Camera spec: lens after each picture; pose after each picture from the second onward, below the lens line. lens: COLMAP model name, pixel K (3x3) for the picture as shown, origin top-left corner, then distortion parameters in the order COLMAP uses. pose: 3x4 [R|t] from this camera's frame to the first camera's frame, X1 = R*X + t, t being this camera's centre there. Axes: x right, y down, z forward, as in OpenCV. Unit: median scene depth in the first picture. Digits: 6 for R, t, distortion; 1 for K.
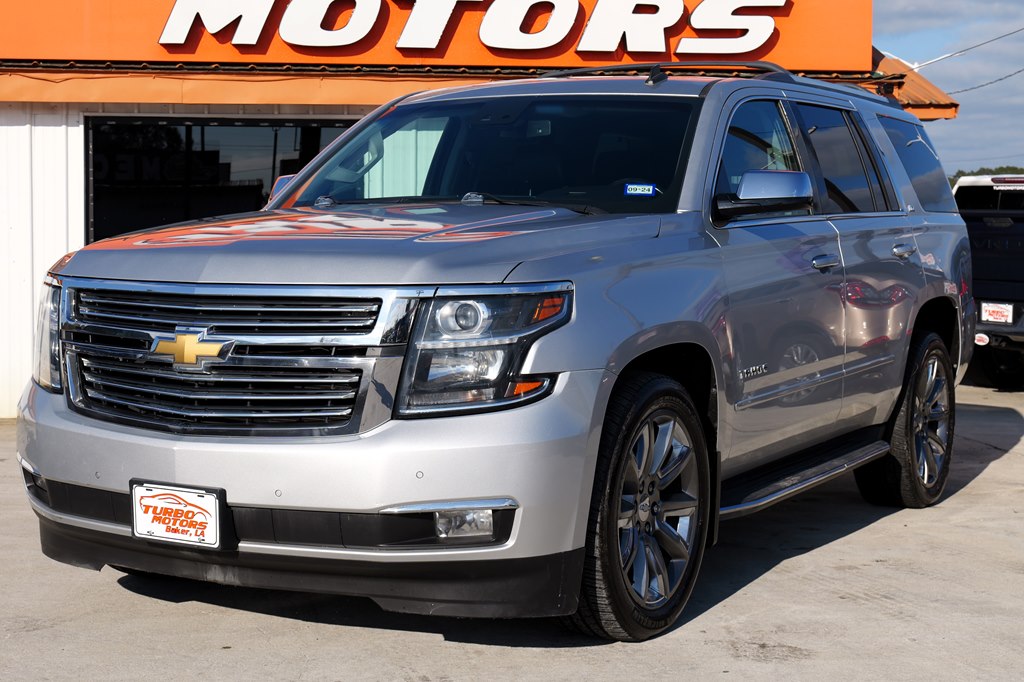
lens RADIAL K [[1531.2, 0, 515.7], [0, 1531.2, 335.2], [0, 0, 1]] dist [0.010775, -0.004930]
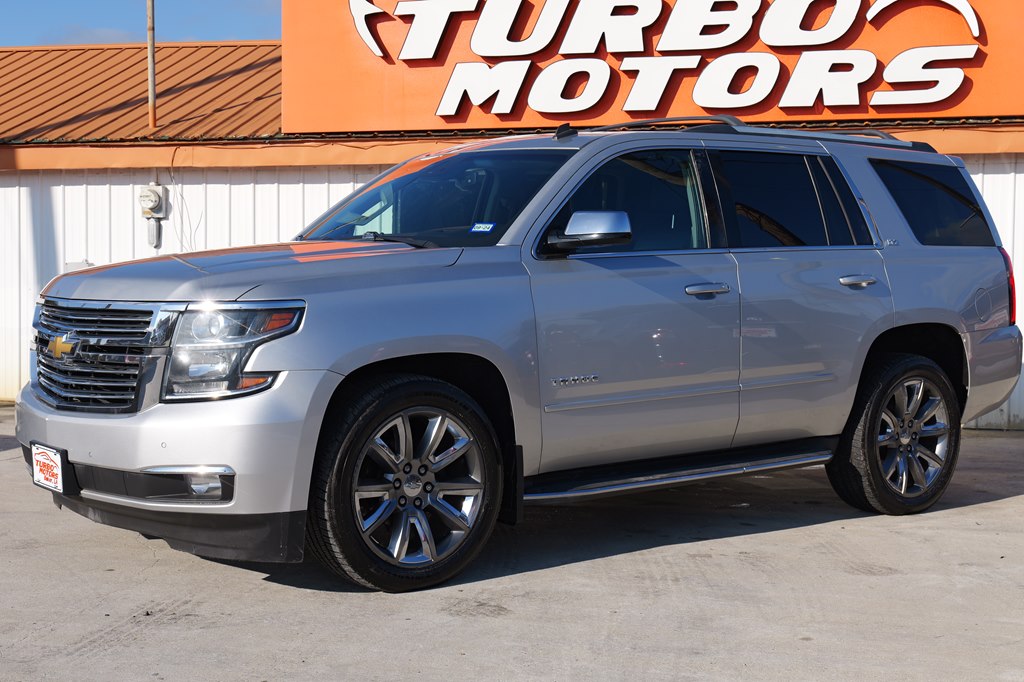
lens RADIAL K [[1328.5, 0, 565.2], [0, 1328.5, 344.2], [0, 0, 1]] dist [0.010863, 0.018350]
pose [[0.937776, 0.020321, -0.346645, 0.576936], [-0.023849, 0.999698, -0.005913, 0.002574], [0.346420, 0.013812, 0.937978, 0.038590]]
